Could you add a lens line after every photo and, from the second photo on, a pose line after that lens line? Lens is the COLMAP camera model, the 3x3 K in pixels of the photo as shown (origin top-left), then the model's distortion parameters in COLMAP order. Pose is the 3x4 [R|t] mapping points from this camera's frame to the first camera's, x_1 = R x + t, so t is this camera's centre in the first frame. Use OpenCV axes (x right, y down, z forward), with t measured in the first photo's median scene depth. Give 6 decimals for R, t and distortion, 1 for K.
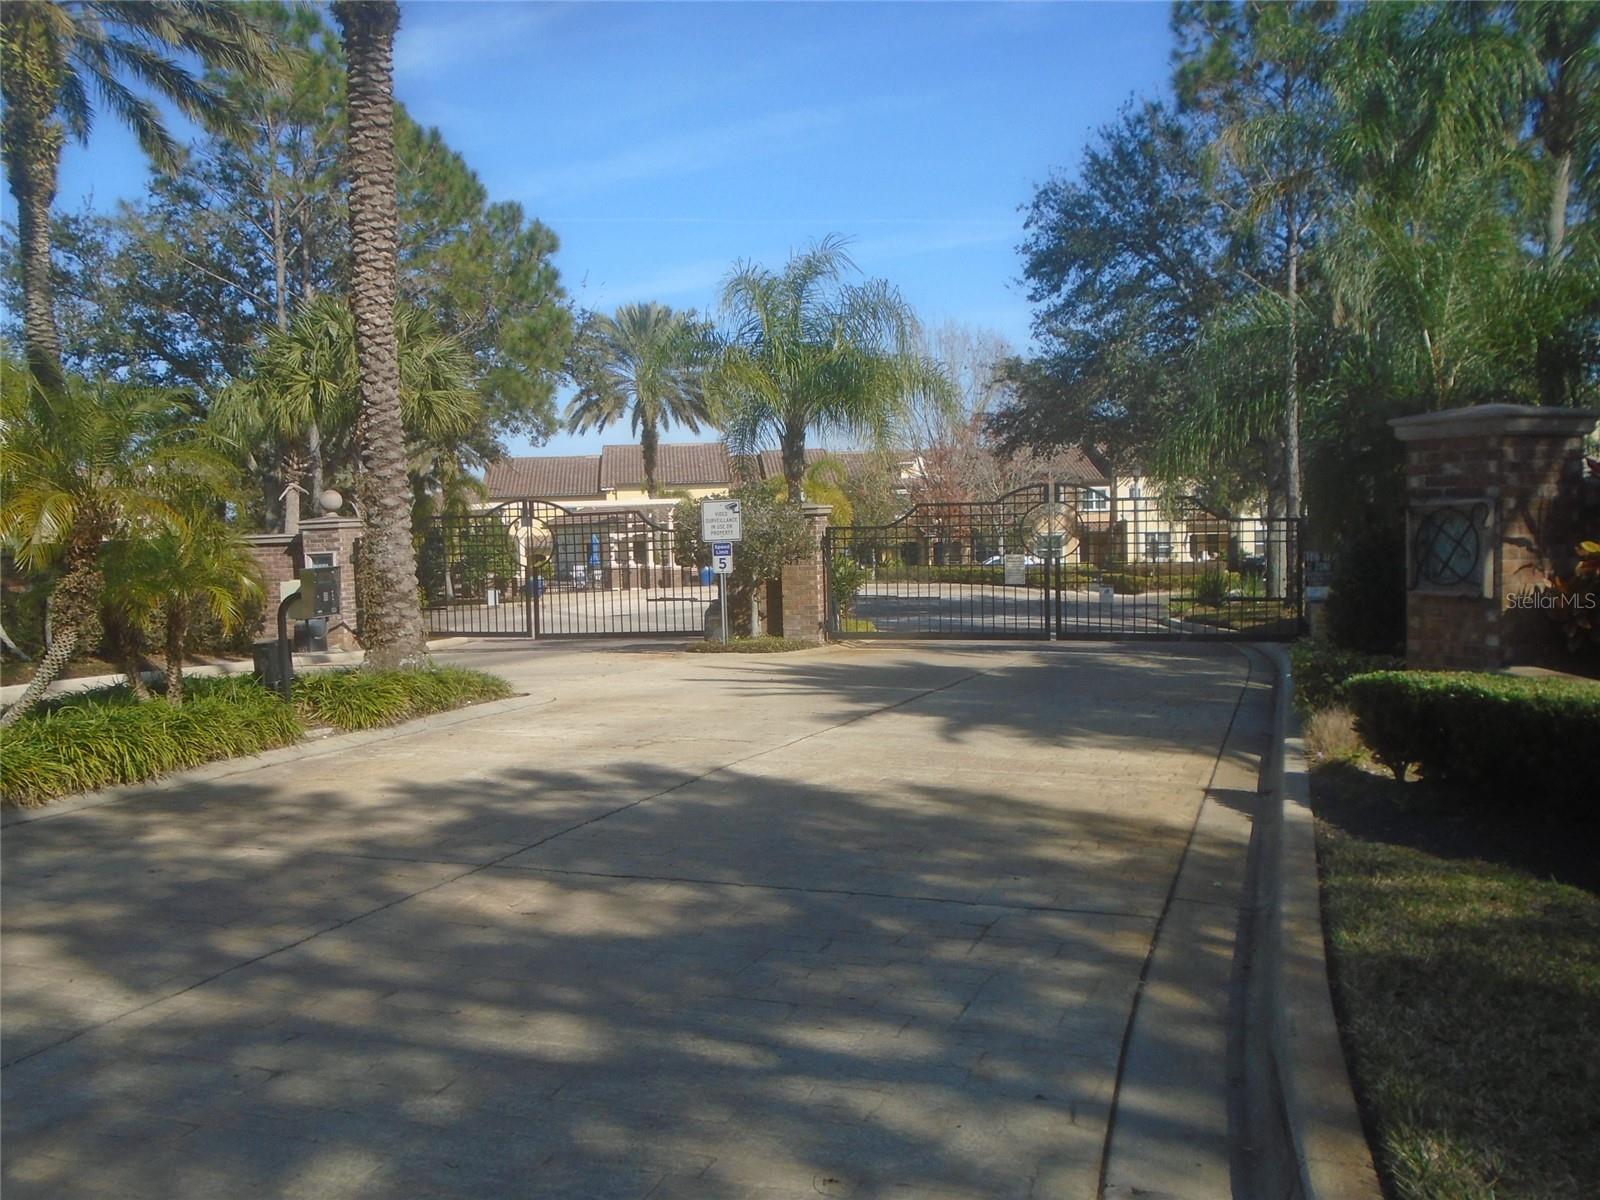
lens RADIAL K [[1260.8, 0, 802.9], [0, 1260.8, 632.5], [0, 0, 1]] dist [-0.086895, 0.002138]
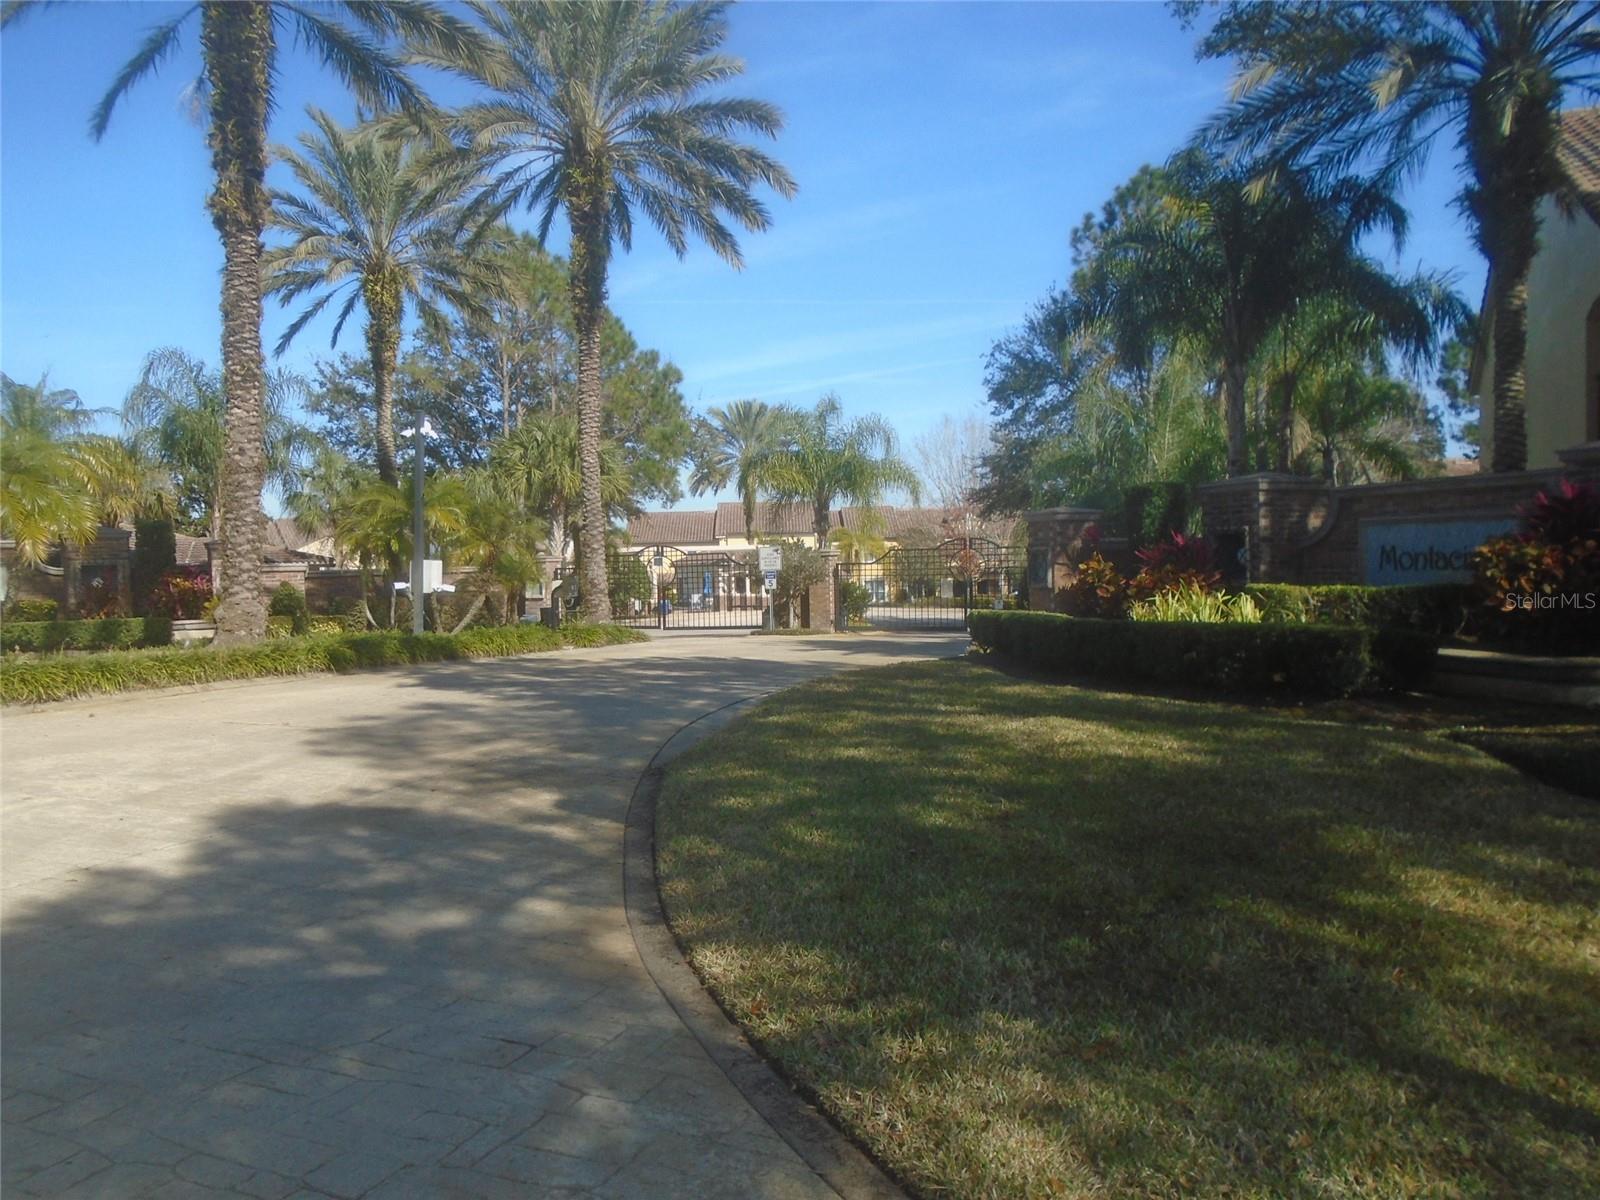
lens RADIAL K [[1218.1, 0, 800.0], [0, 1218.1, 600.0], [0, 0, 1]] dist [-0.136209, 0.000055]
pose [[0.995137, 0.009634, -0.098024, 0.096836], [-0.015549, 0.998092, -0.059757, 0.046446], [0.097261, 0.060991, 0.993388, -0.451162]]
